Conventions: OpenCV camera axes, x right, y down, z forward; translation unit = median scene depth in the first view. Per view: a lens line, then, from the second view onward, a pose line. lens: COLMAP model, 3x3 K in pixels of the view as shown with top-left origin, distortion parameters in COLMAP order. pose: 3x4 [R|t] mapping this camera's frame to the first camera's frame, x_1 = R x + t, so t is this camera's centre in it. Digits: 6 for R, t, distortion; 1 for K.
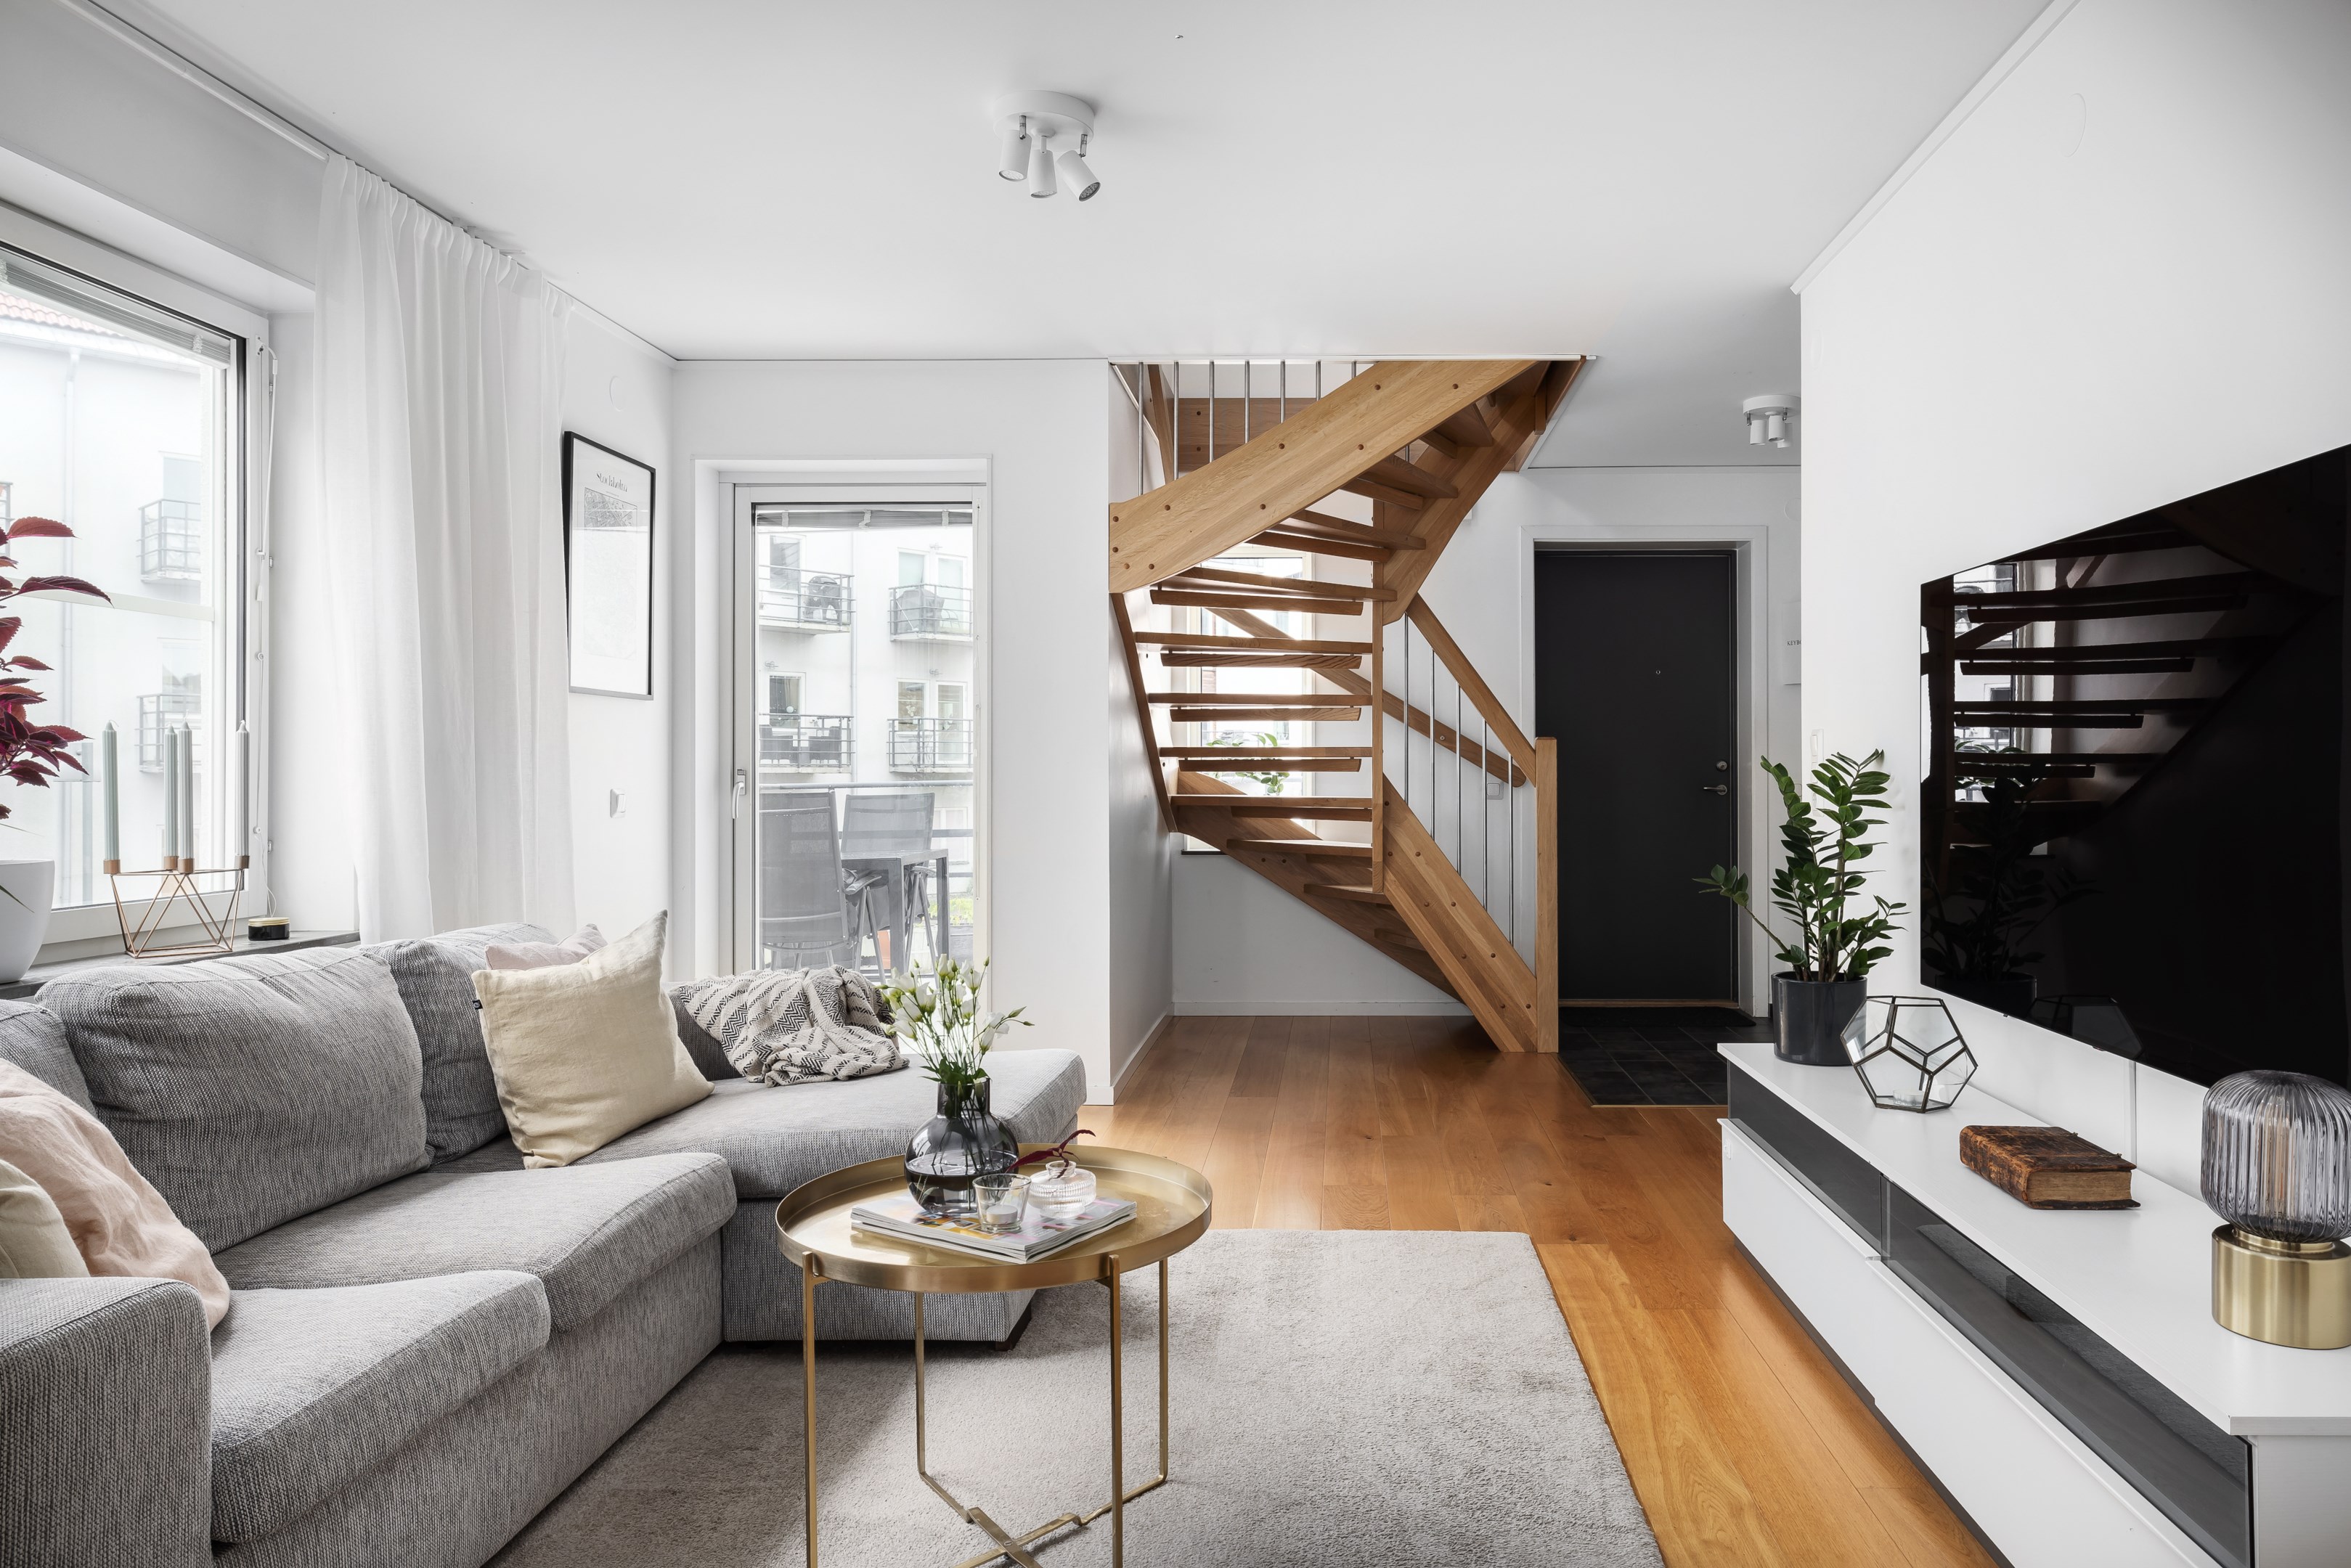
lens RADIAL K [[1514.2, 0, 1290.9], [0, 1514.2, 755.1], [0, 0, 1]] dist [0.000935, -0.000729]
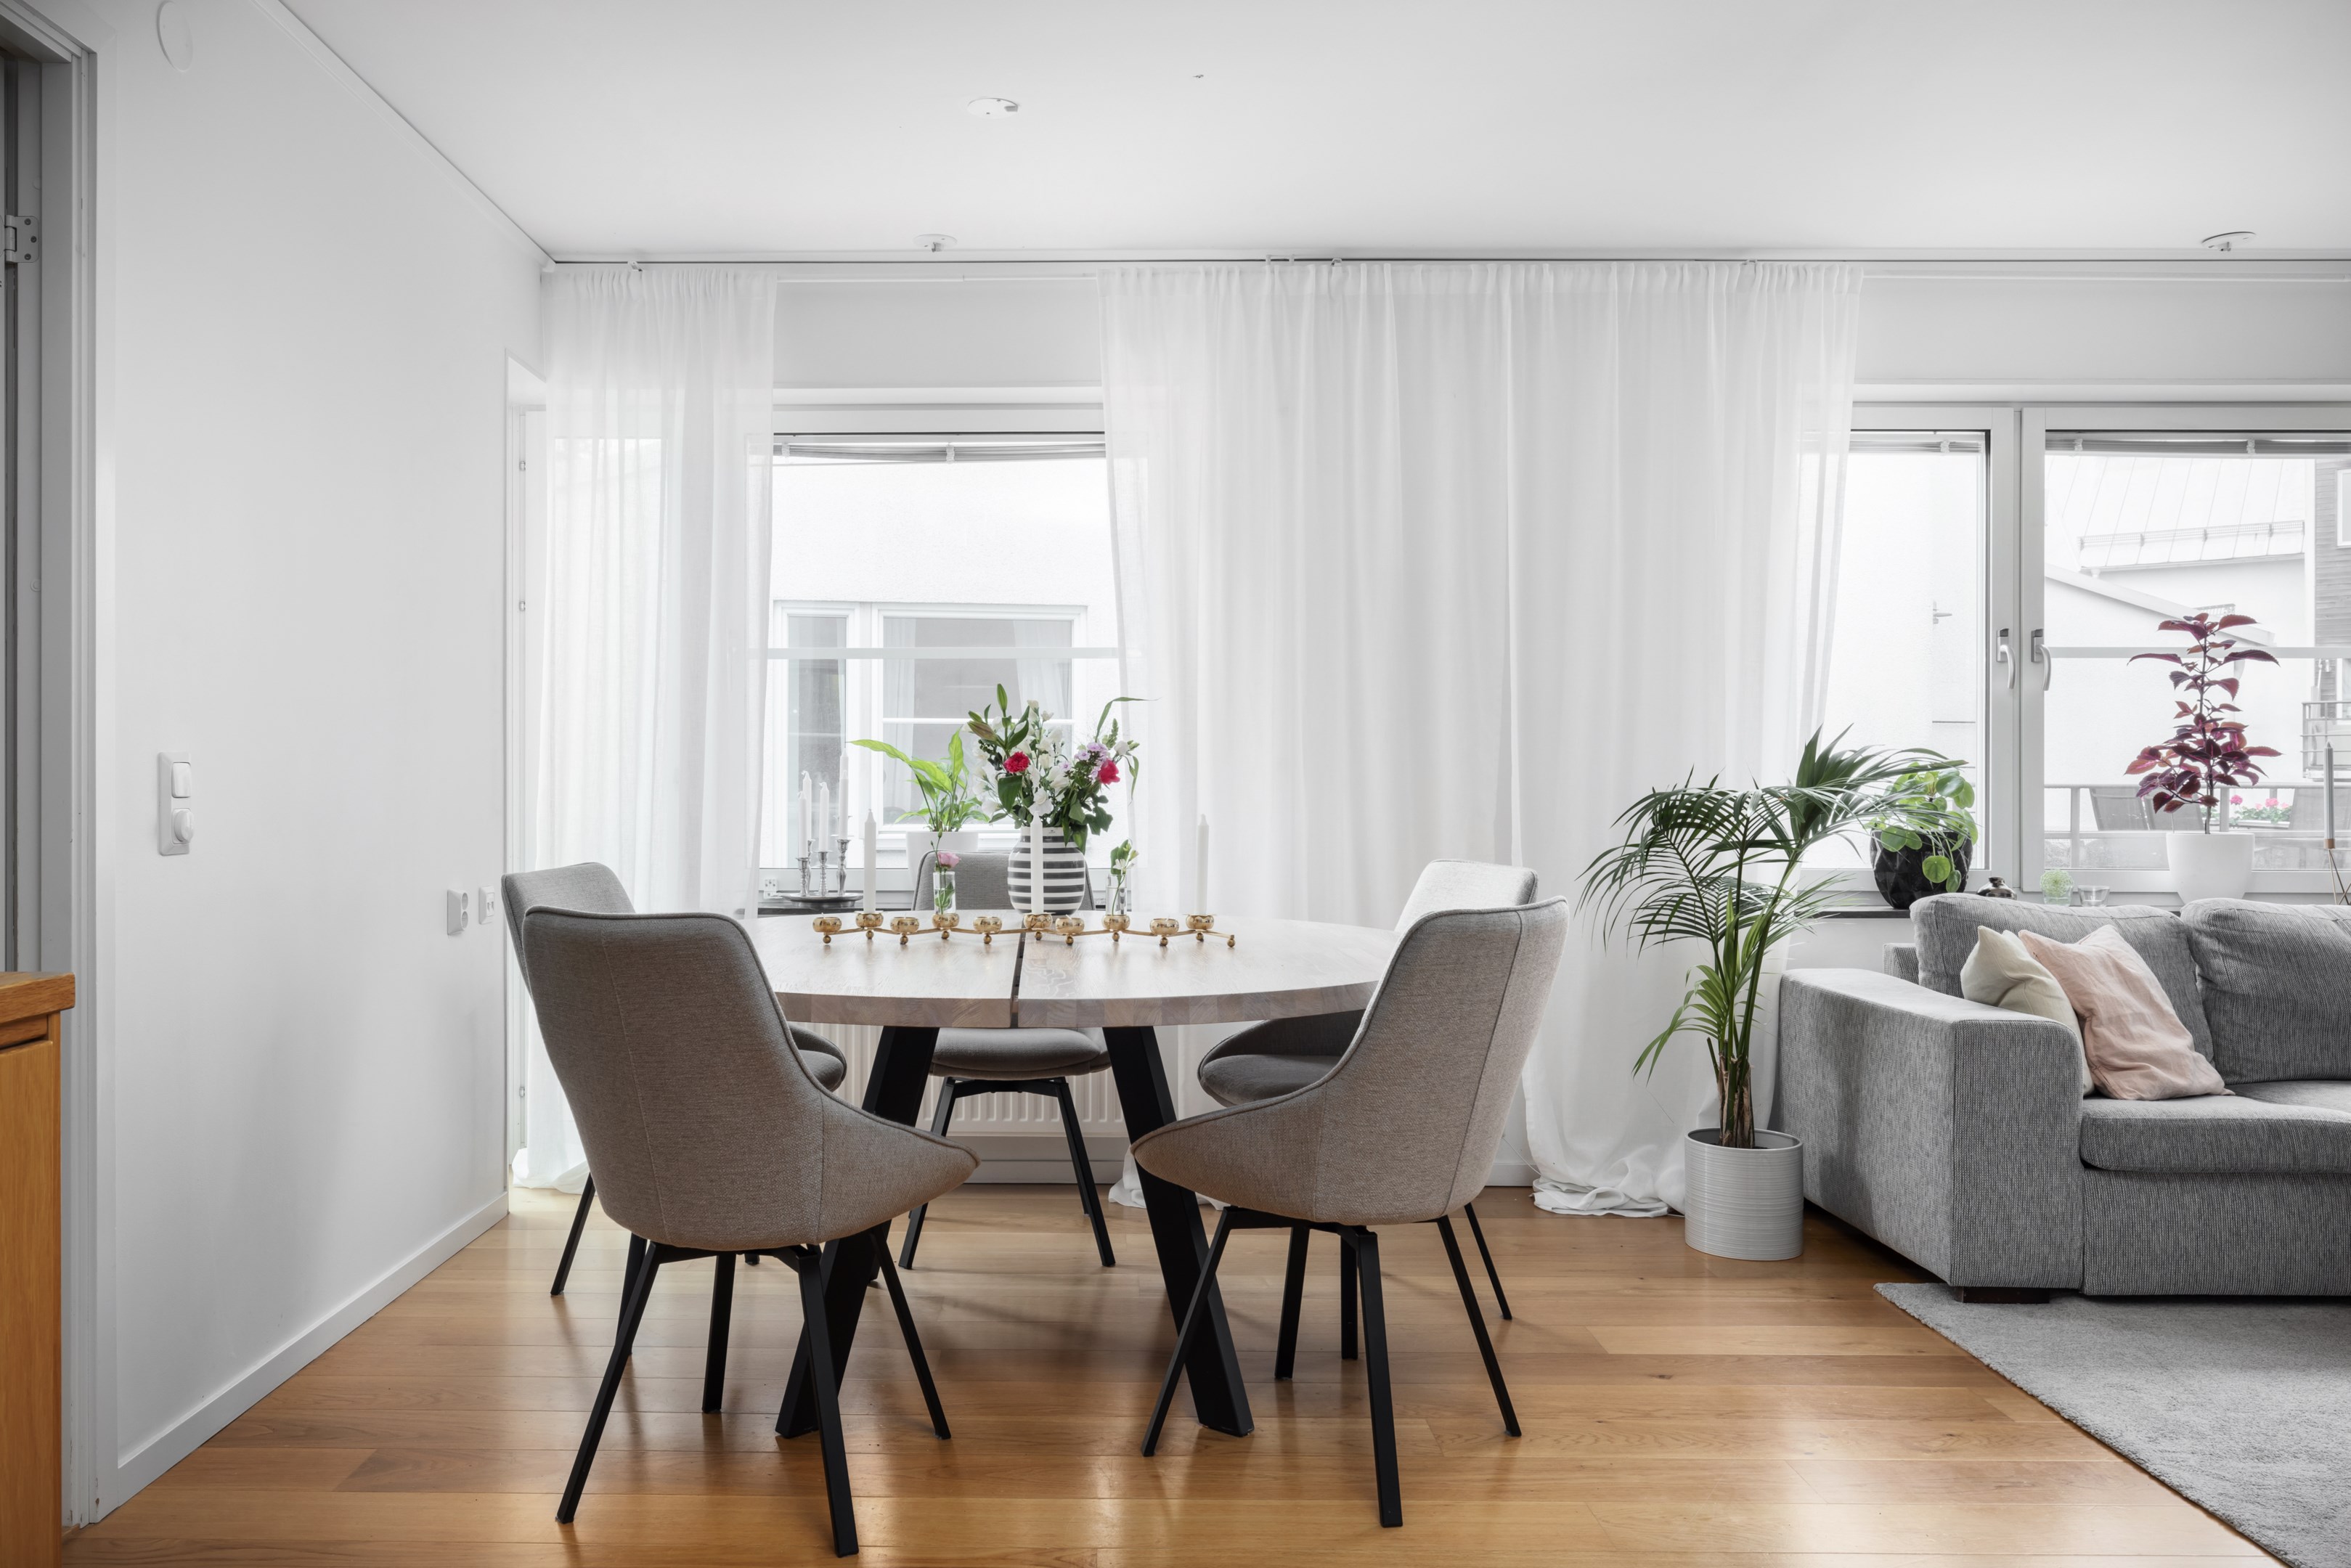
lens RADIAL K [[1698.5, 0, 1166.3], [0, 1698.5, 784.7], [0, 0, 1]] dist [0.023361, -0.002127]
pose [[0.049842, 0.006021, -0.998739, 0.652628], [0.010032, 0.999928, 0.006529, -0.002257], [0.998707, -0.010344, 0.049778, -0.141215]]
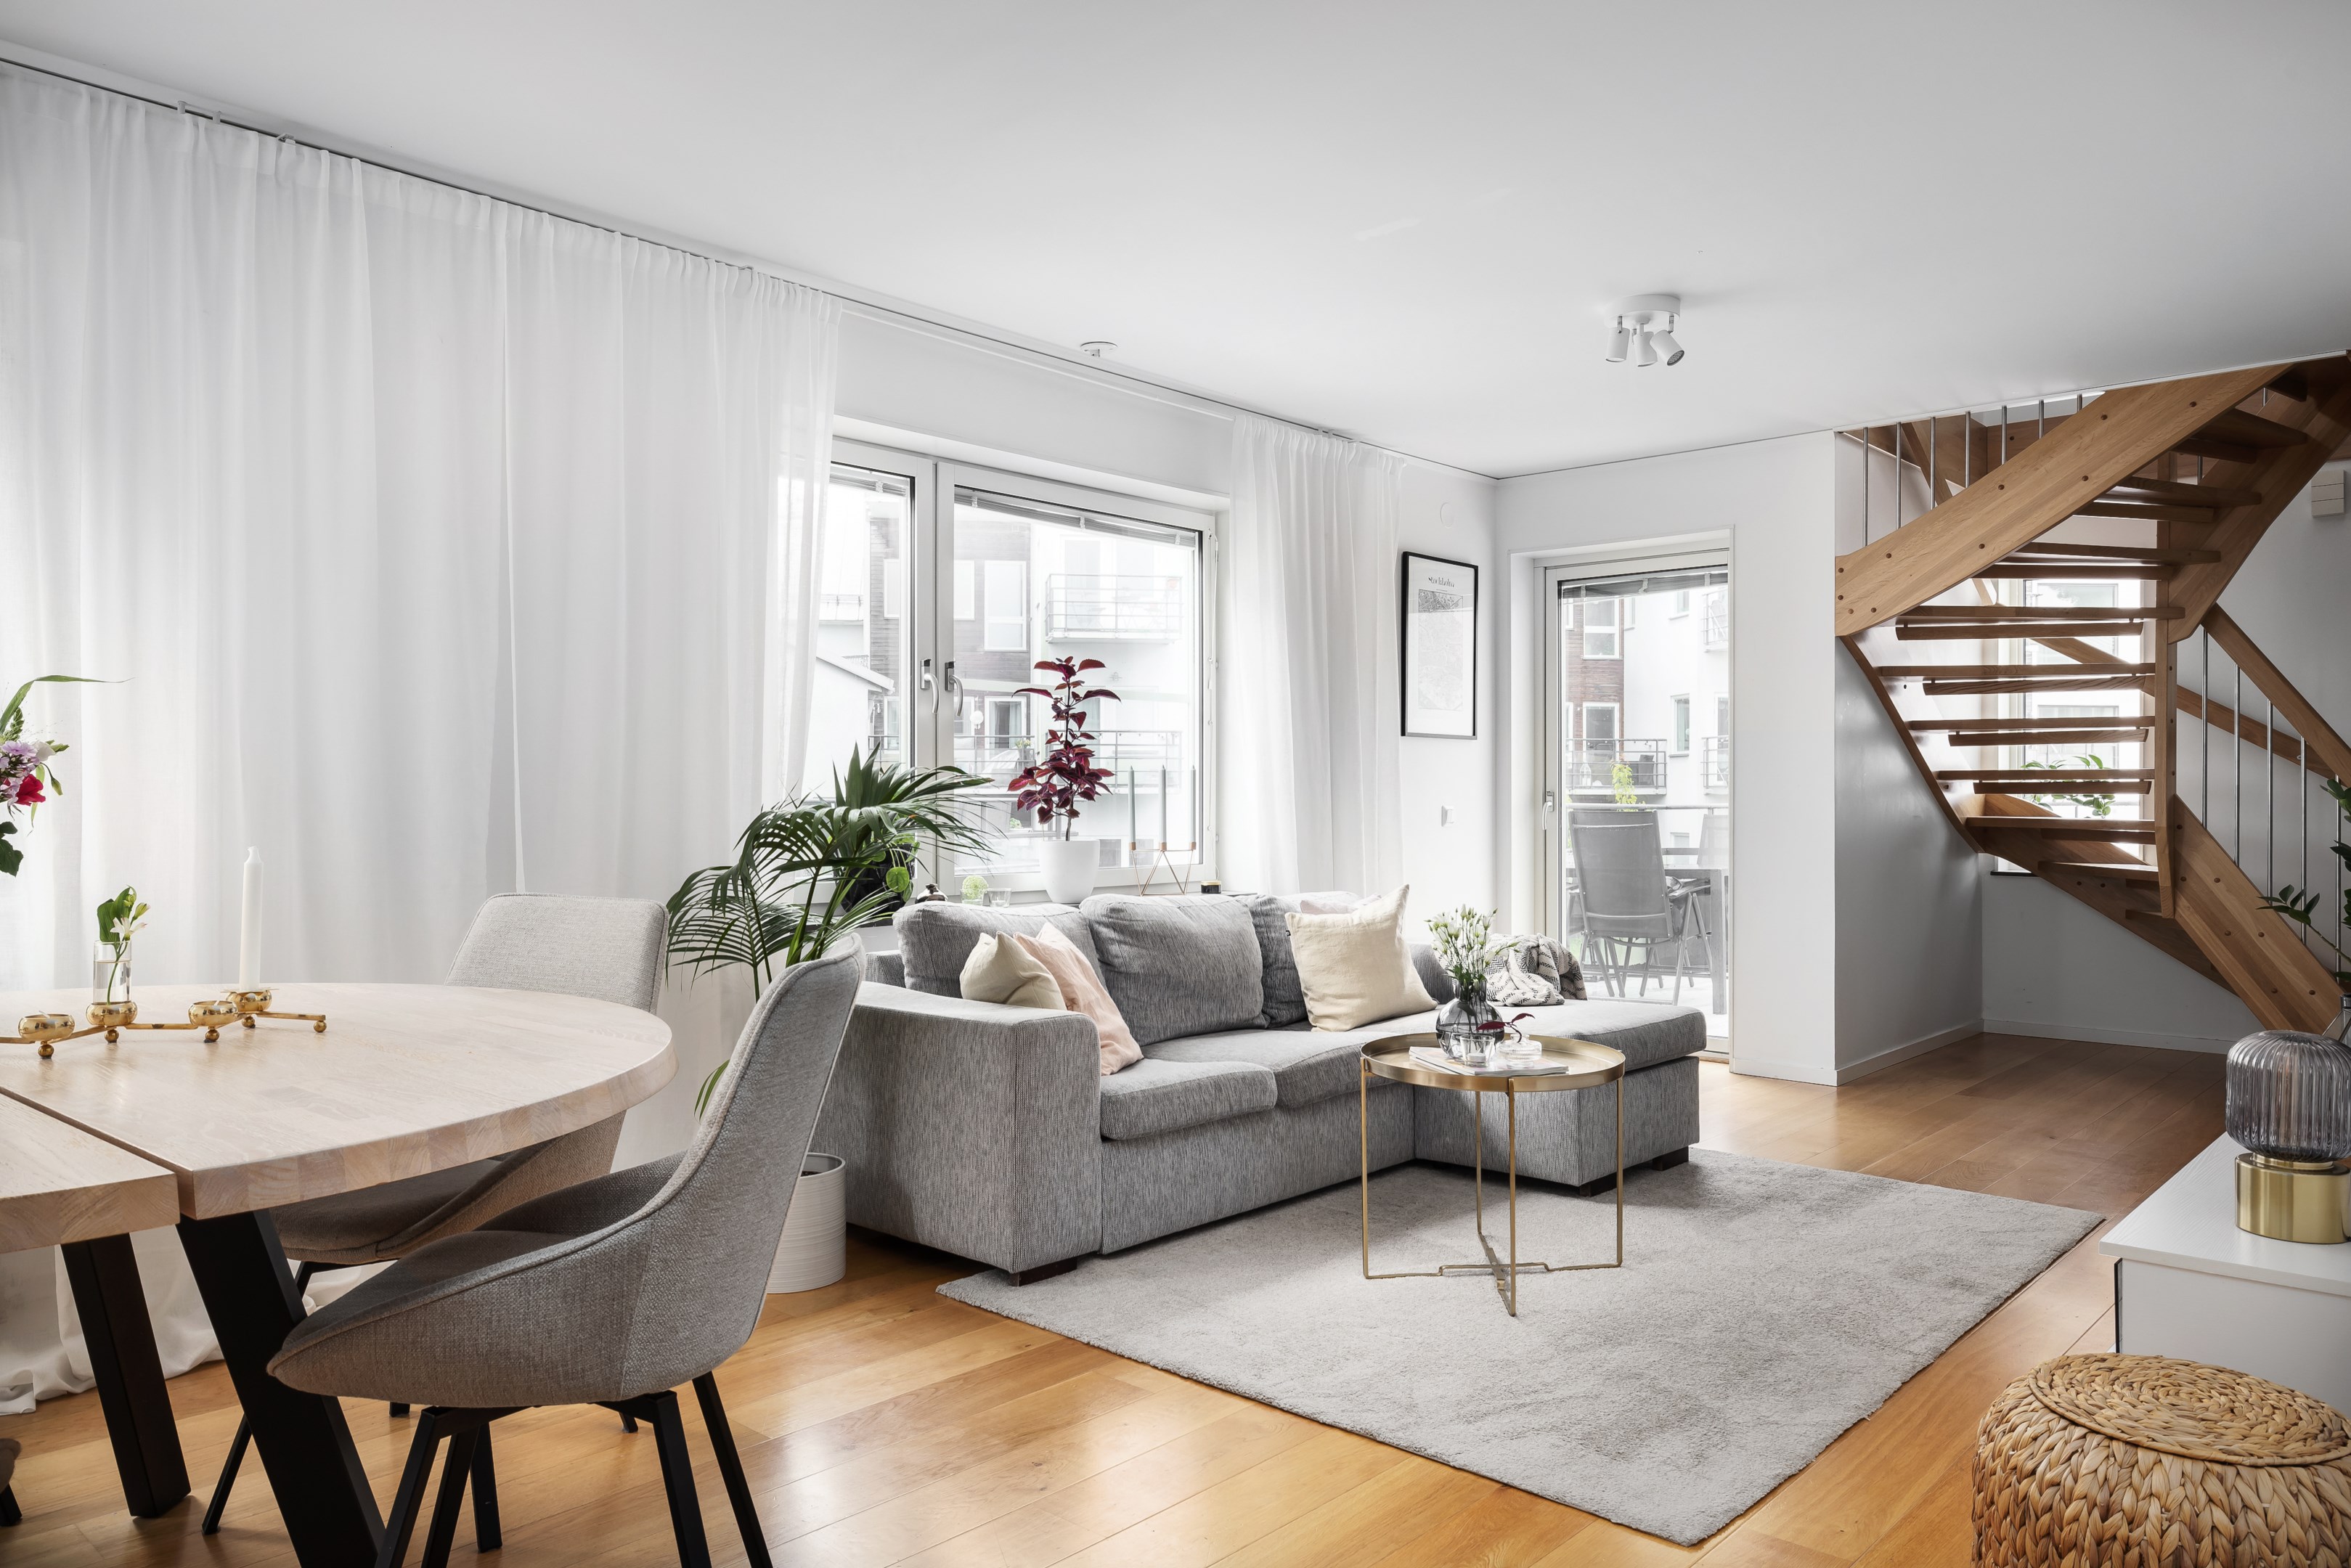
lens RADIAL K [[1546.2, 0, 1163.6], [0, 1546.2, 801.1], [0, 0, 1]] dist [0.002520, -0.000073]
pose [[0.749025, 0.004708, -0.662525, 0.385419], [0.005970, 0.999886, 0.013855, -0.003679], [0.662515, -0.014333, 0.748911, -0.286856]]
